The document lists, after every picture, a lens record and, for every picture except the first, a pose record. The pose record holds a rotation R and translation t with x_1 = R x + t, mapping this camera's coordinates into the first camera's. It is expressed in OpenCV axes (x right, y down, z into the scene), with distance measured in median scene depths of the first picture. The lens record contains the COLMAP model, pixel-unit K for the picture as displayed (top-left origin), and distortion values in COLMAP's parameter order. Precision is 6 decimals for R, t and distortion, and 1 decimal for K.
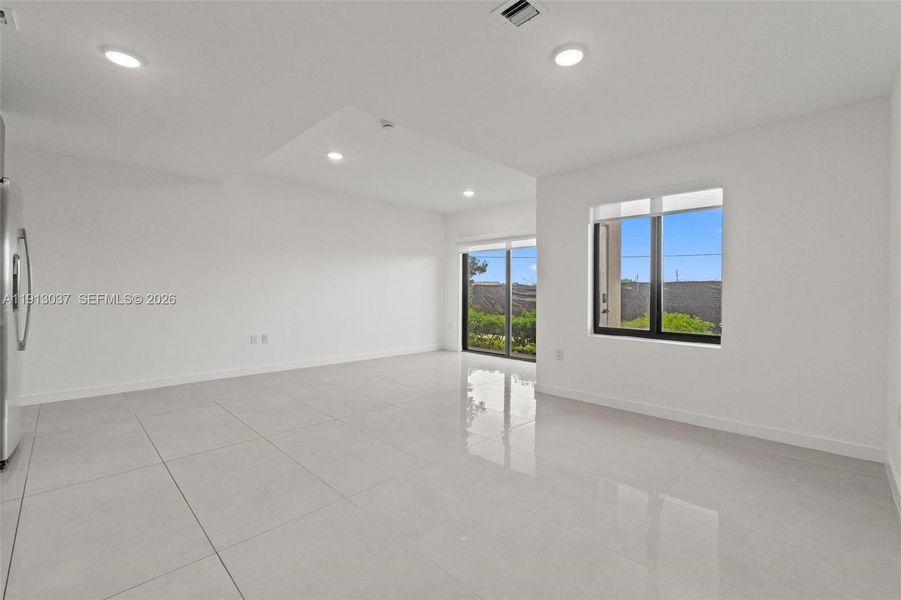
lens RADIAL K [[381.1, 0, 447.7], [0, 381.1, 299.0], [0, 0, 1]] dist [-0.000503, -0.000025]
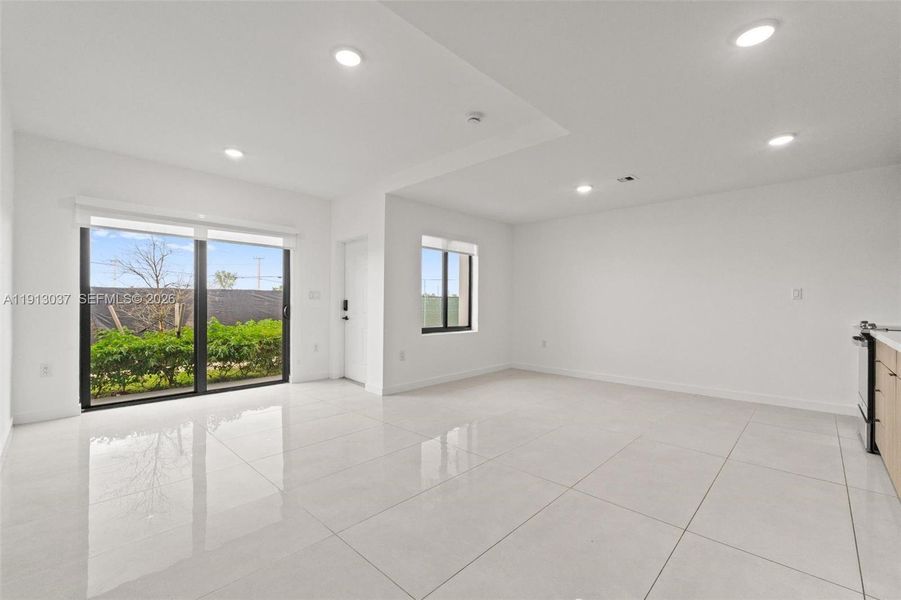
lens RADIAL K [[381.1, 0, 447.7], [0, 381.1, 299.0], [0, 0, 1]] dist [-0.000503, -0.000025]
pose [[-0.009045, 0.000573, 0.999959, -0.540521], [0.012310, 0.999924, -0.000462, -0.014683], [-0.999883, 0.012306, -0.009051, 0.550968]]
